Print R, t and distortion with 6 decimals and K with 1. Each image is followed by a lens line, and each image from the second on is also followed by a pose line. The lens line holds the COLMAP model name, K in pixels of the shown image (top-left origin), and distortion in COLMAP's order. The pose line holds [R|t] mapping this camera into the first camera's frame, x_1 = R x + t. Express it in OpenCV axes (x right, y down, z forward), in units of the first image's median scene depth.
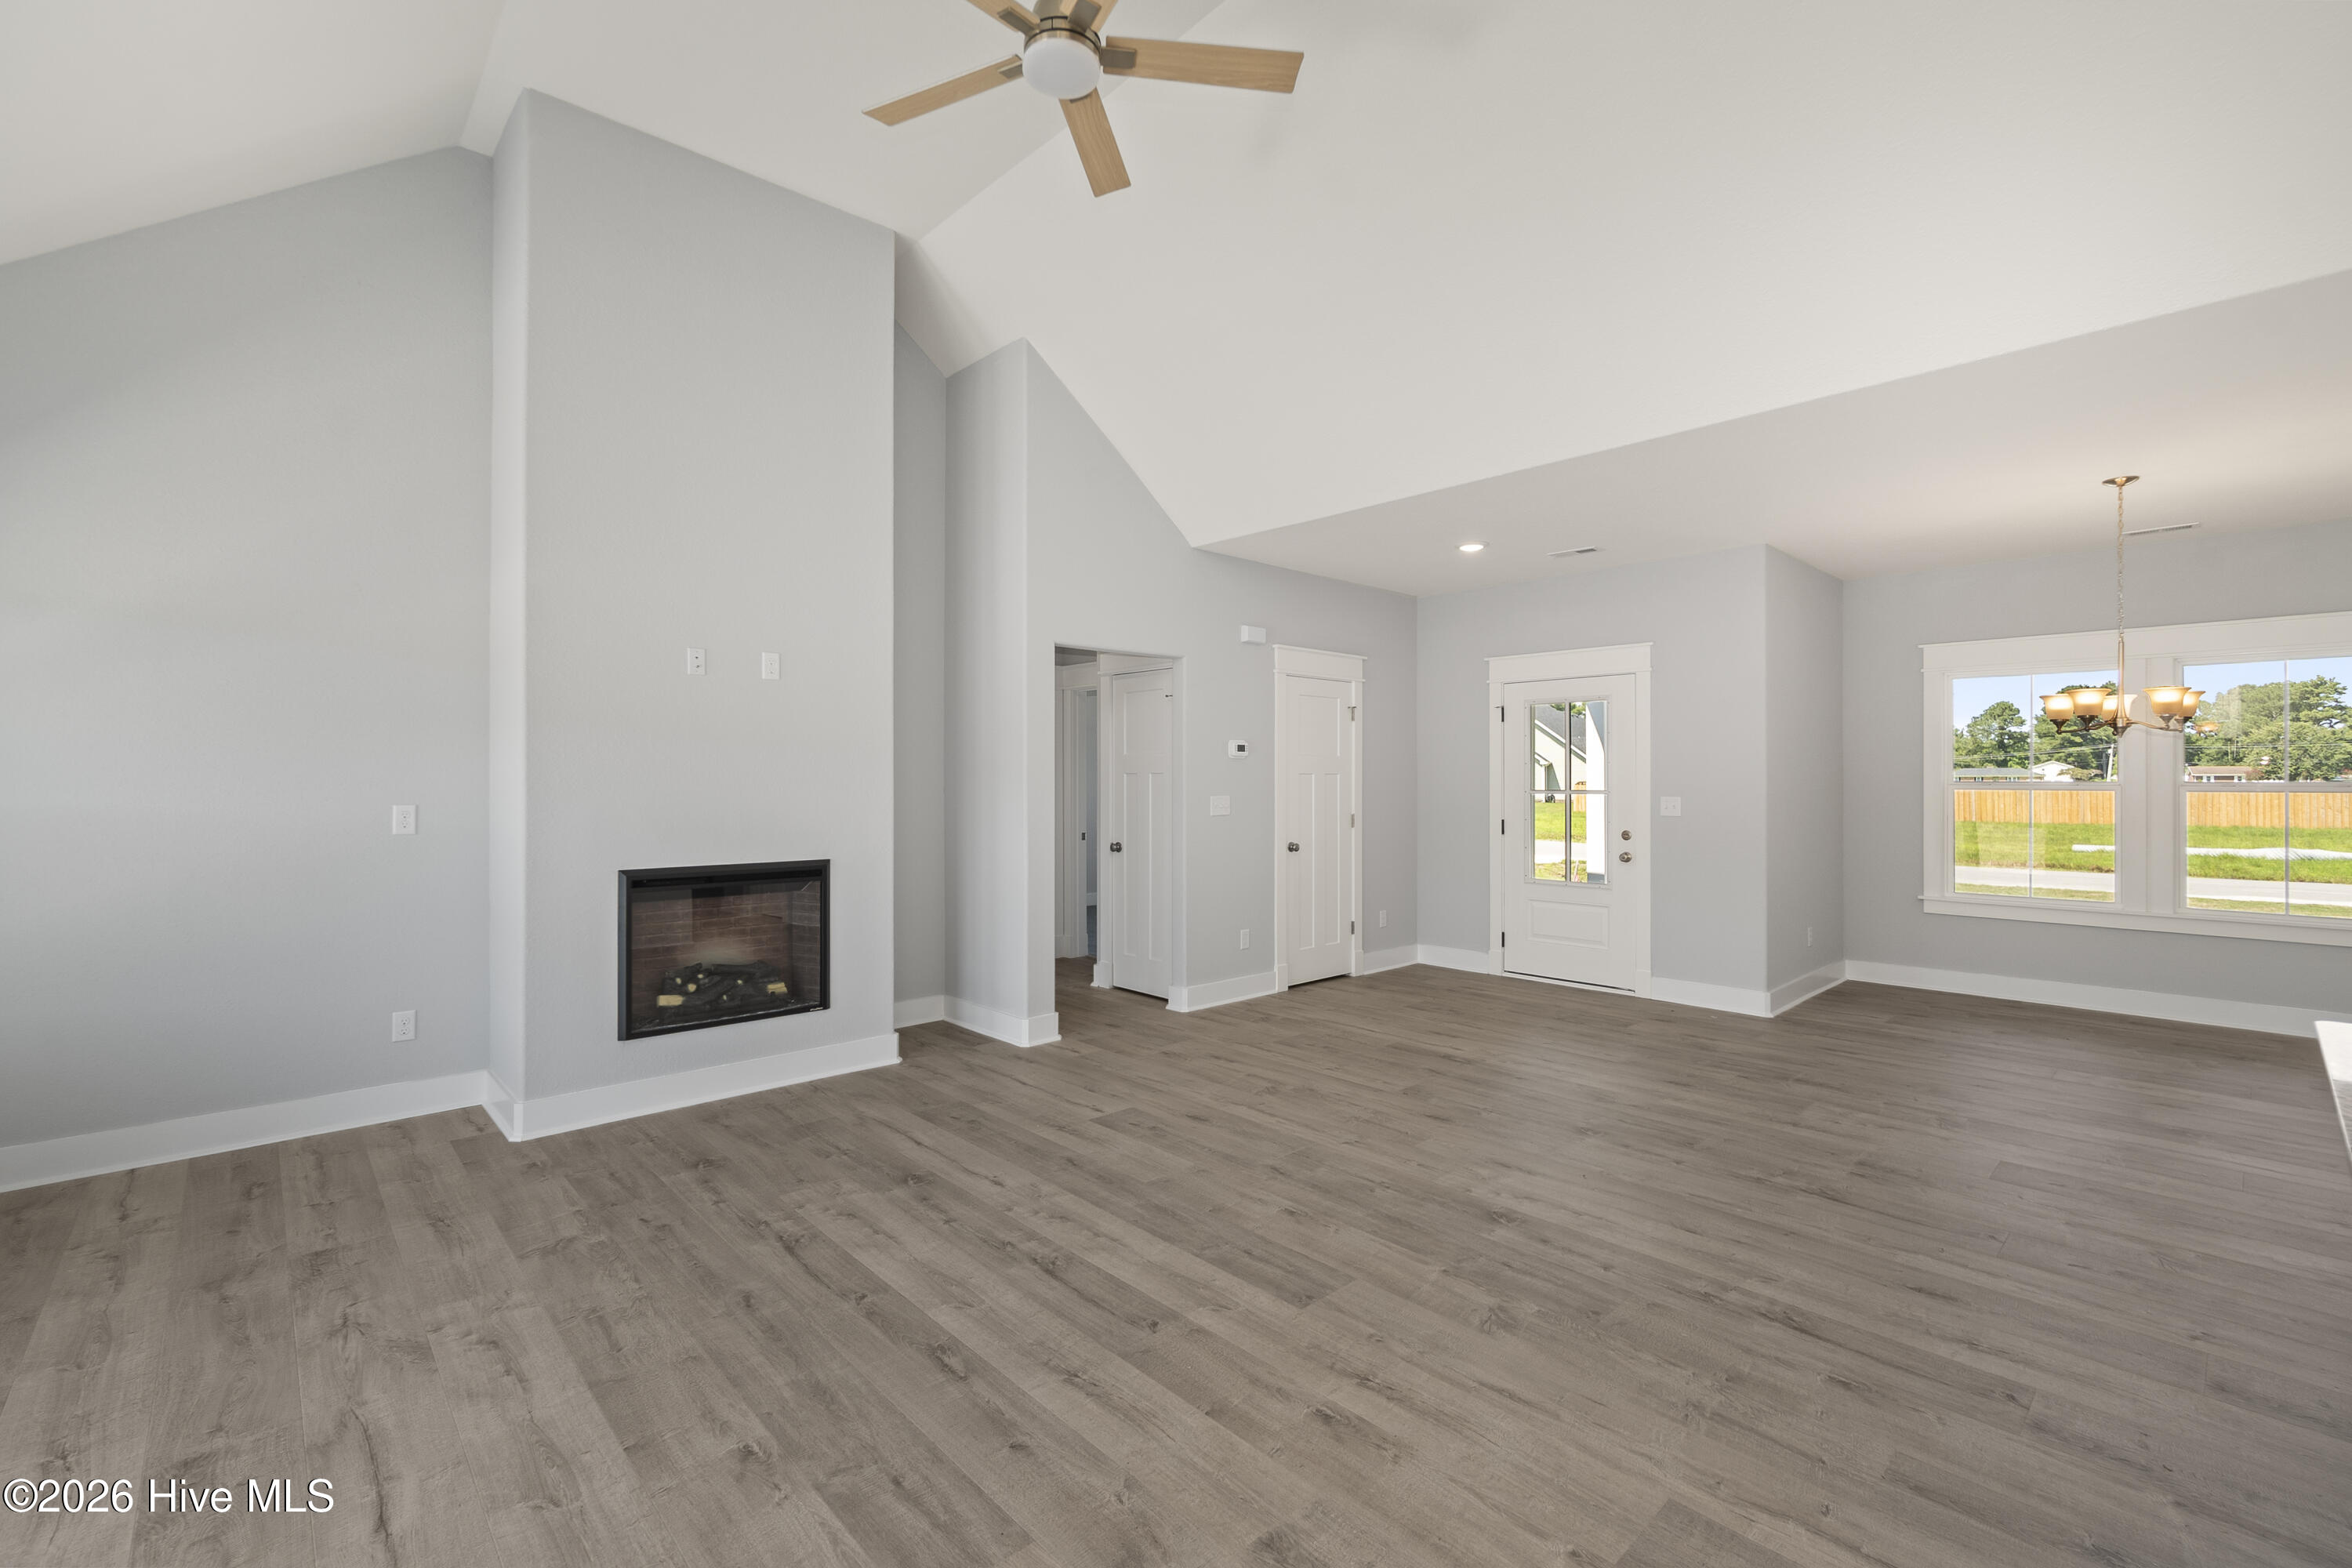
lens RADIAL K [[1008.2, 0, 1163.8], [0, 1008.2, 782.1], [0, 0, 1]] dist [-0.007067, 0.000308]
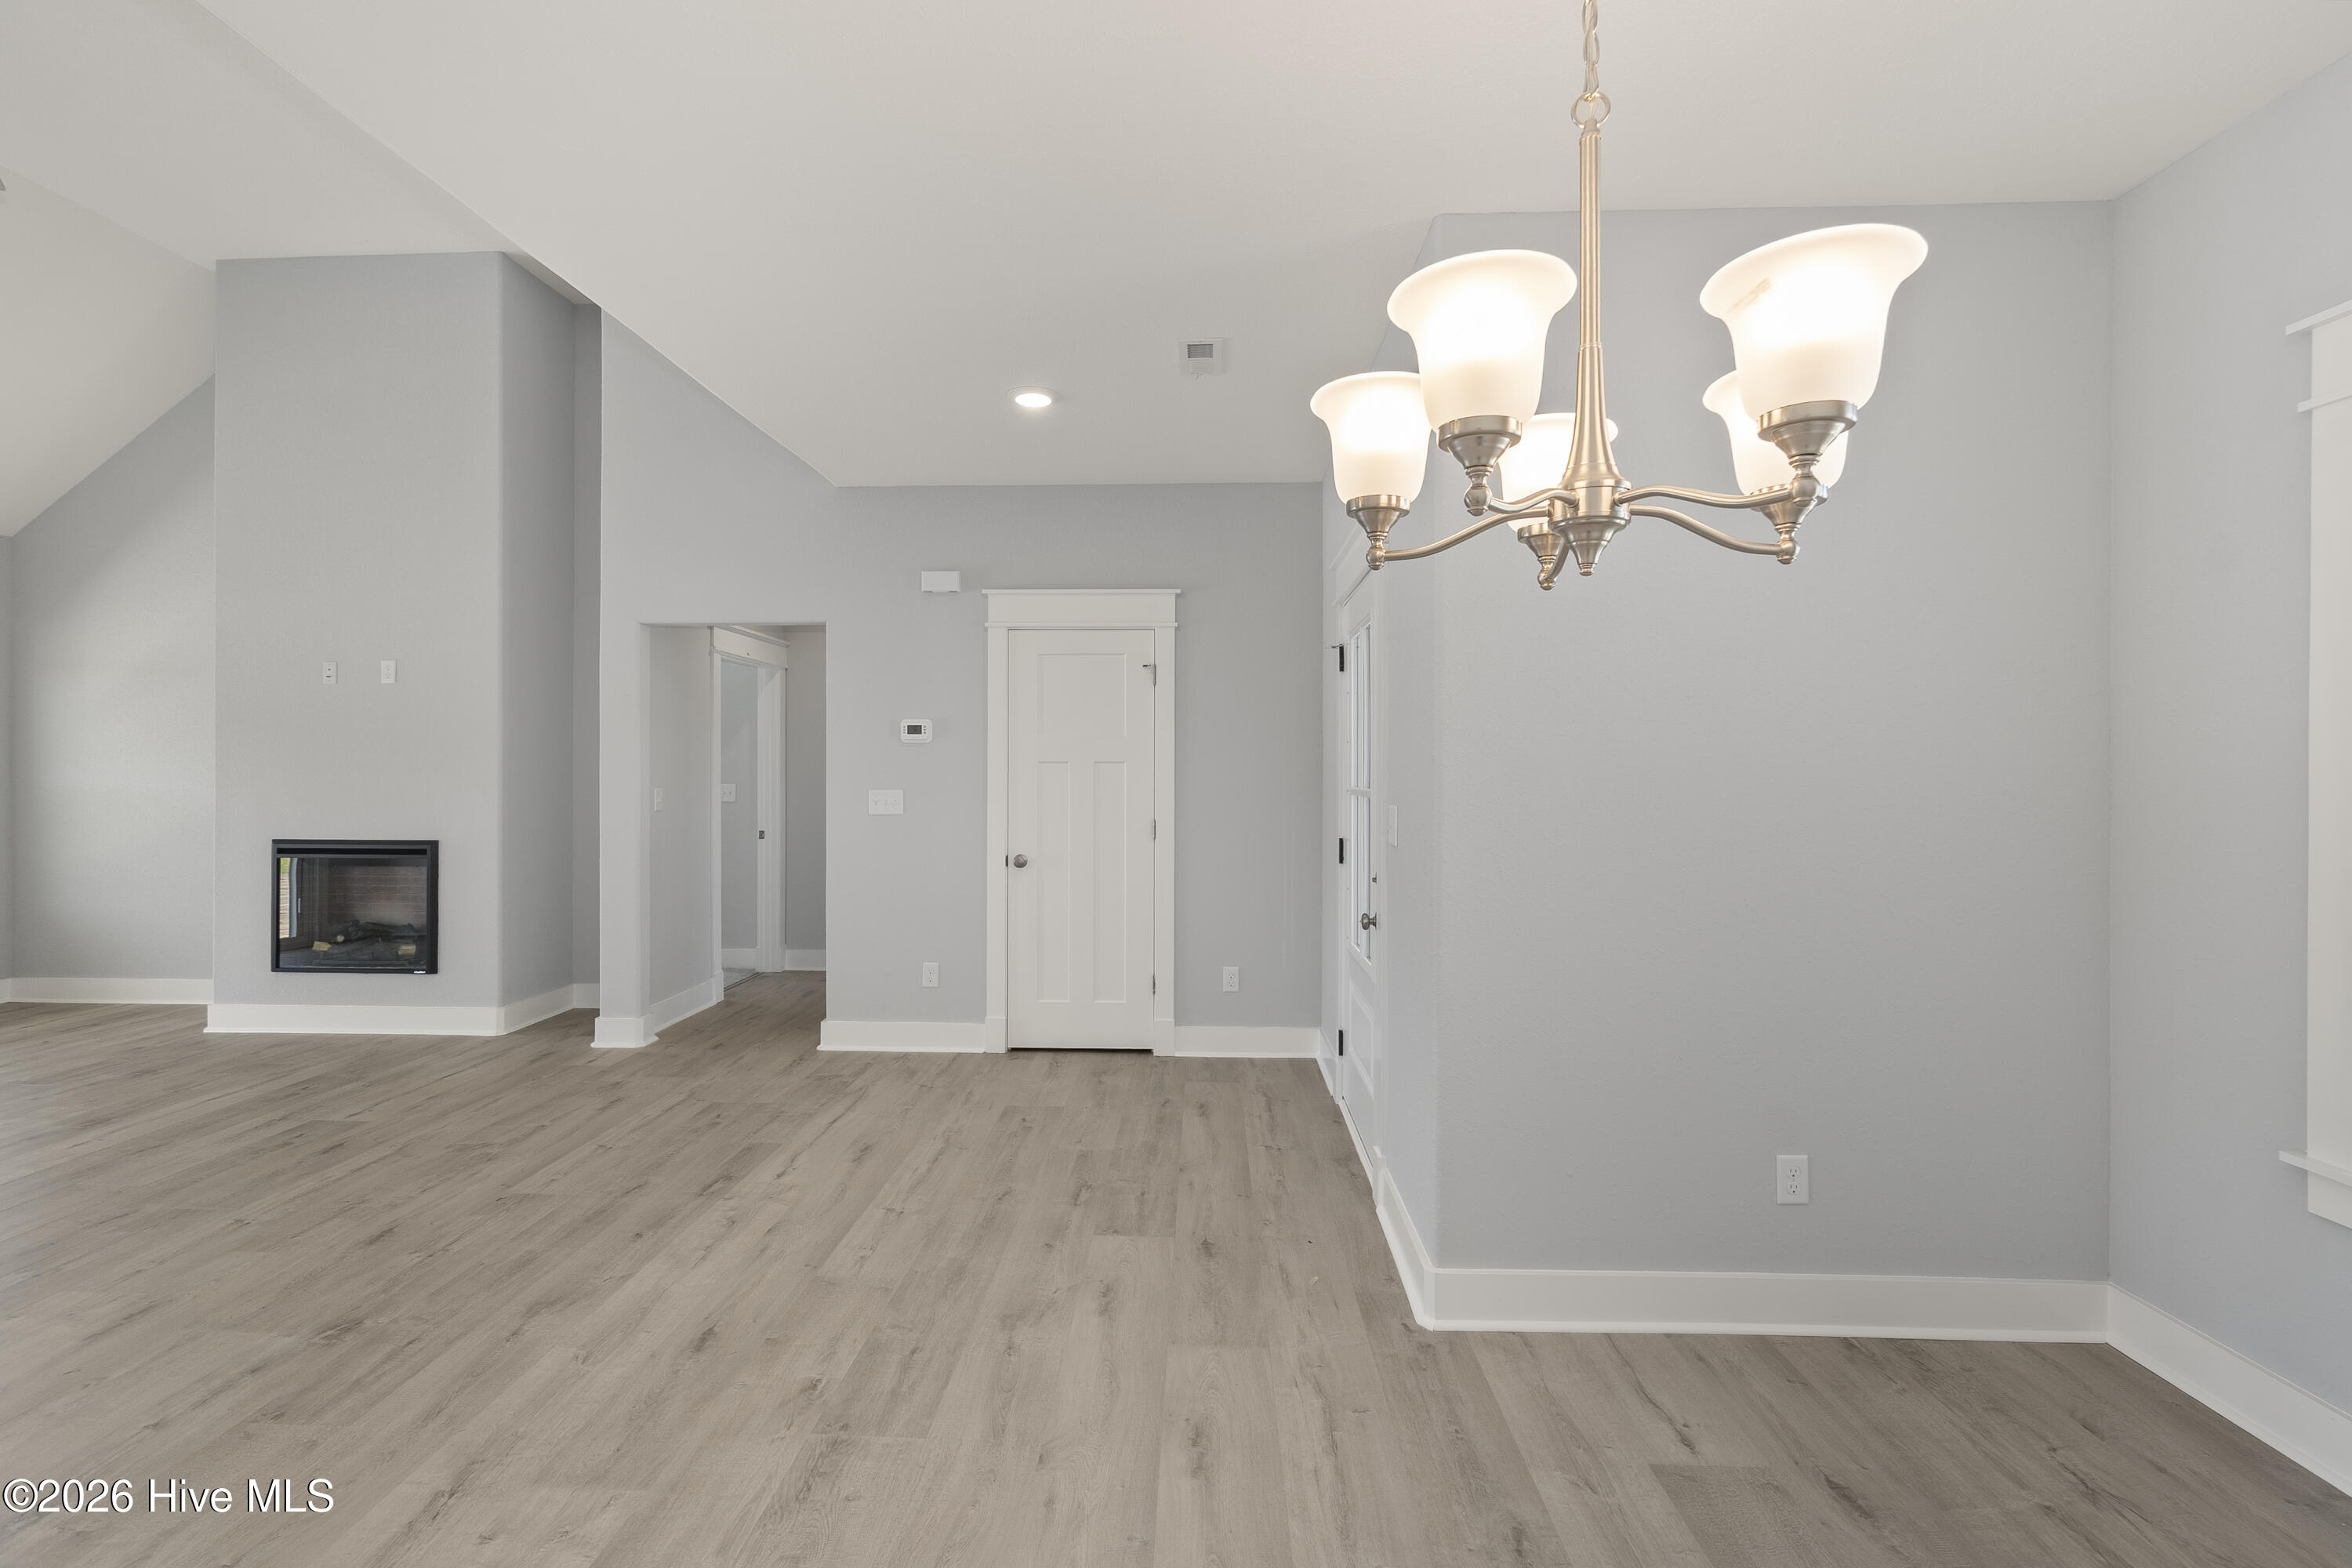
lens RADIAL K [[1018.0, 0, 1163.0], [0, 1018.0, 773.7], [0, 0, 1]] dist [-0.003395, 0.000290]
pose [[0.705279, 0.000969, -0.708929, 1.140553], [-0.002645, 0.999996, -0.001264, 0.001888], [0.708924, 0.002766, 0.705279, 0.853836]]
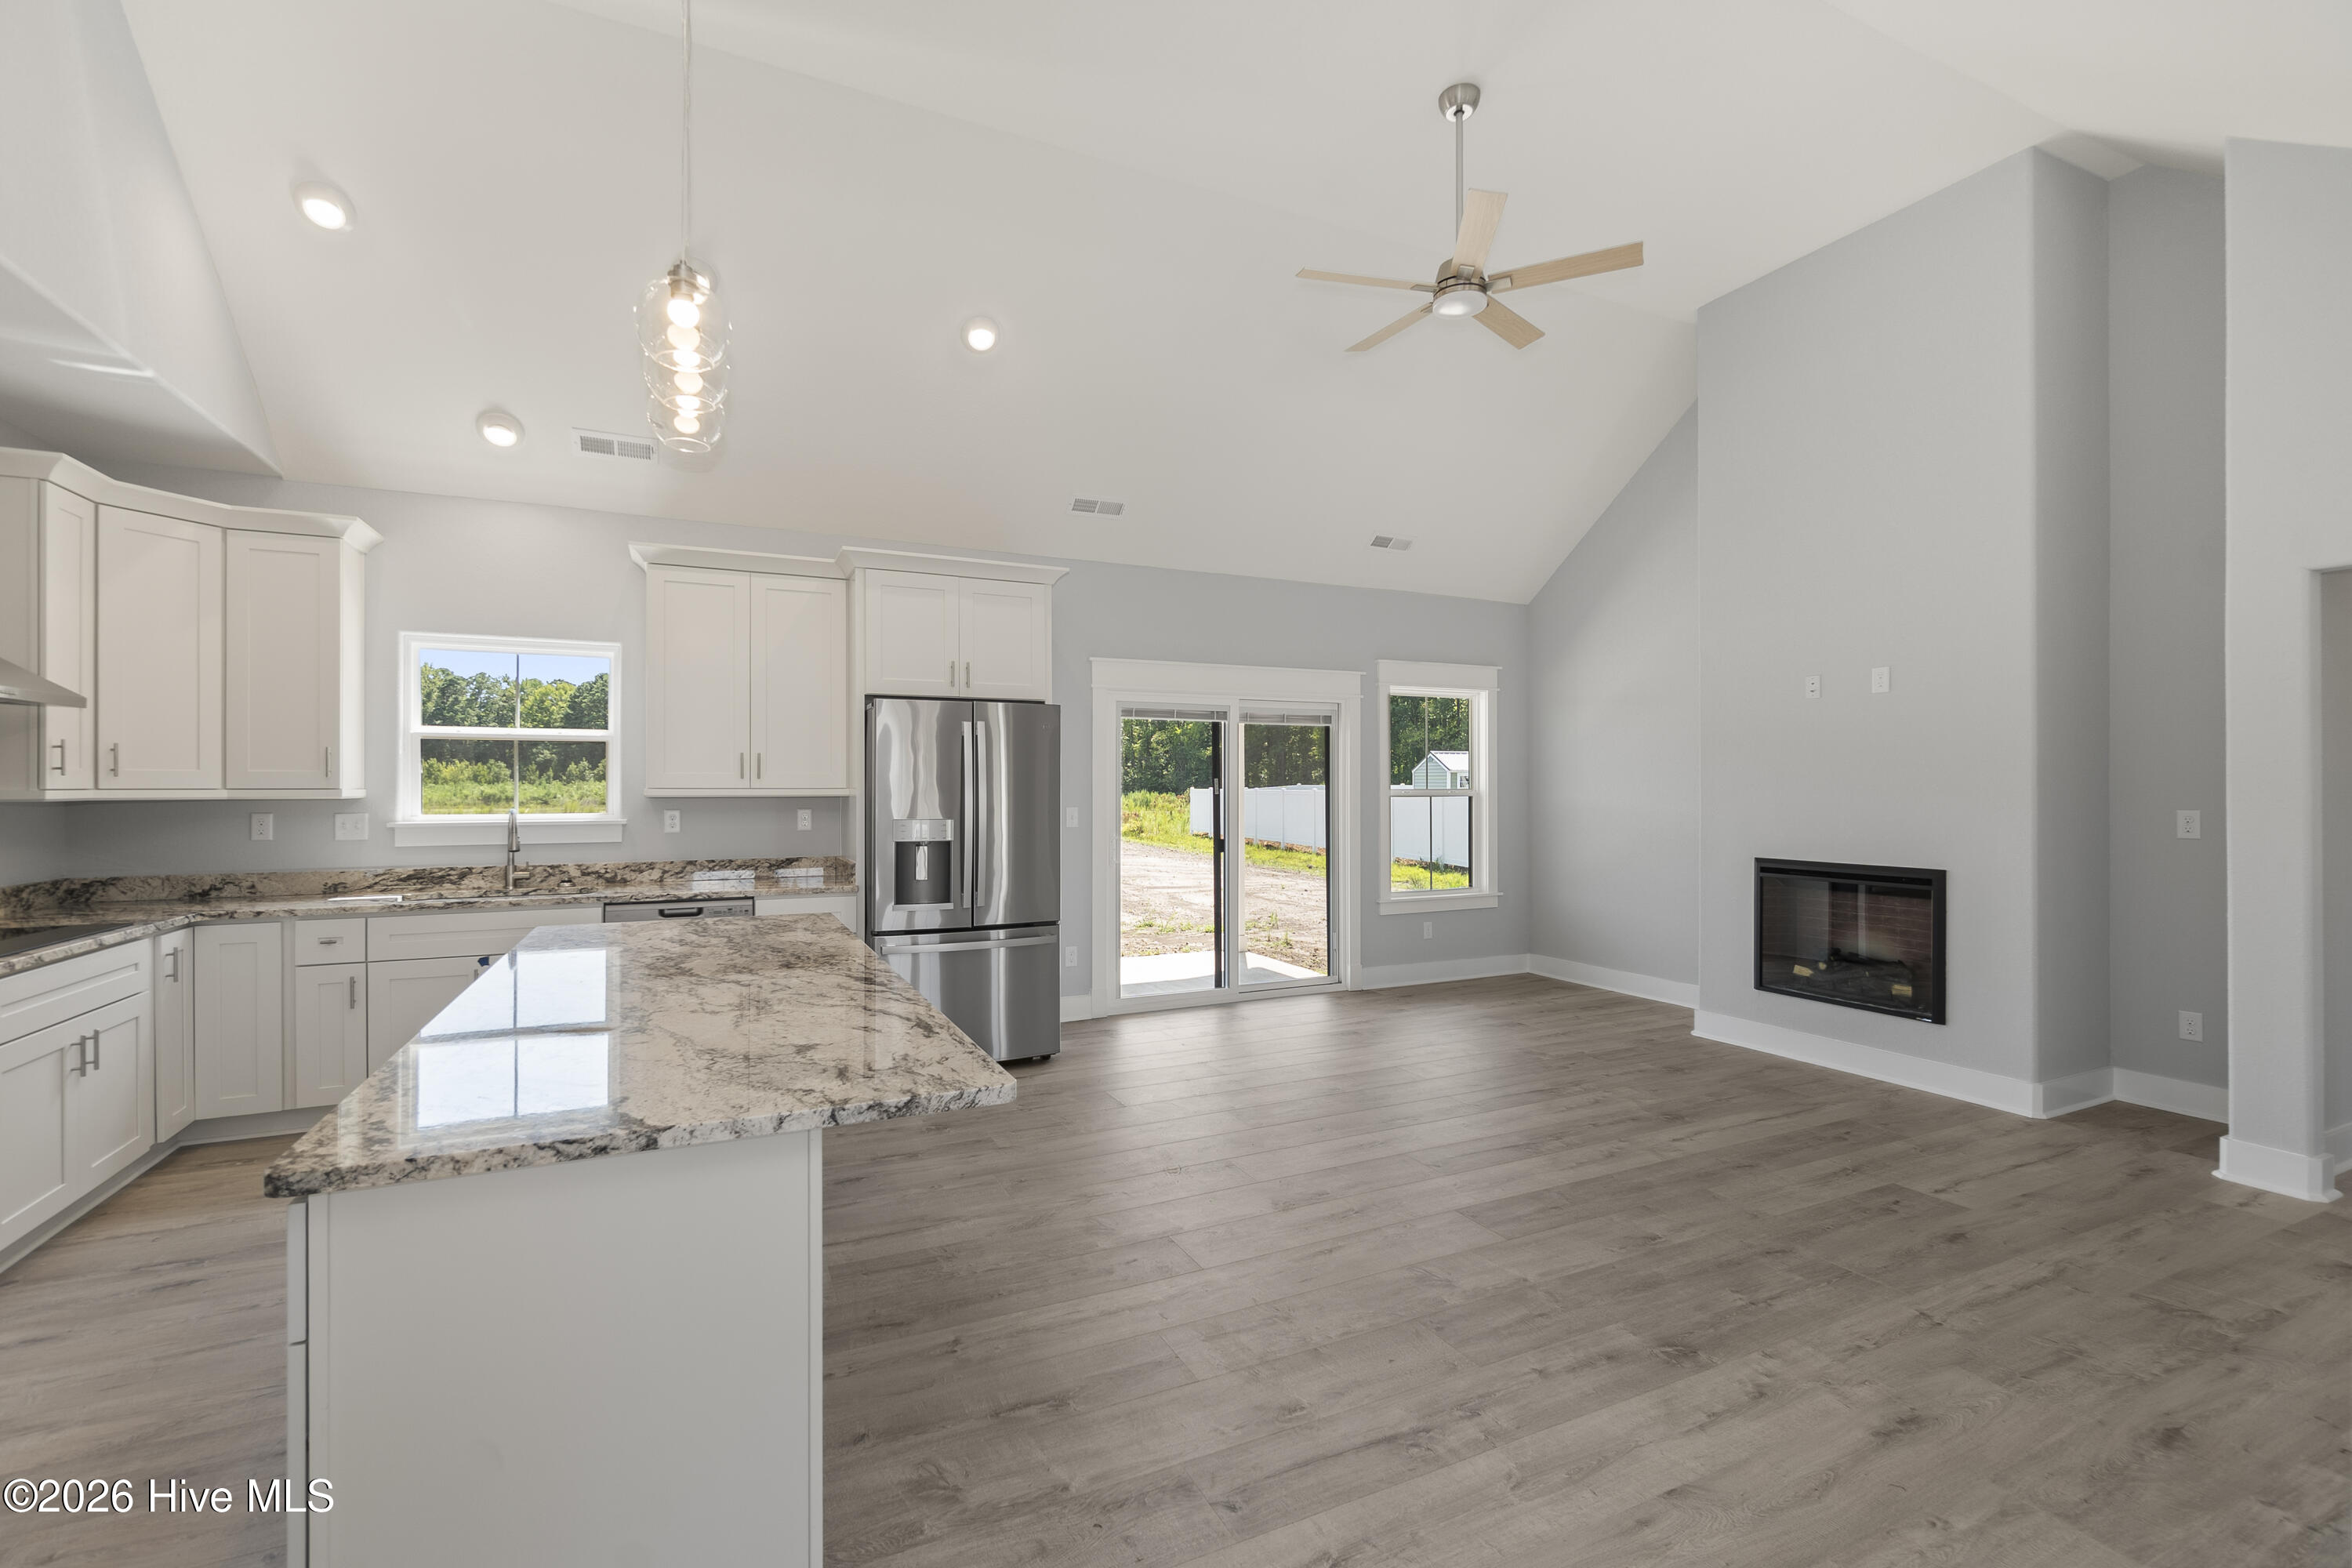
lens RADIAL K [[1008.2, 0, 1163.8], [0, 1008.2, 782.1], [0, 0, 1]] dist [-0.007067, 0.000308]
pose [[-0.304083, -0.005425, -0.952630, 0.891933], [-0.001712, 0.999985, -0.005148, -0.001409], [0.952644, 0.000065, -0.304088, 0.639538]]
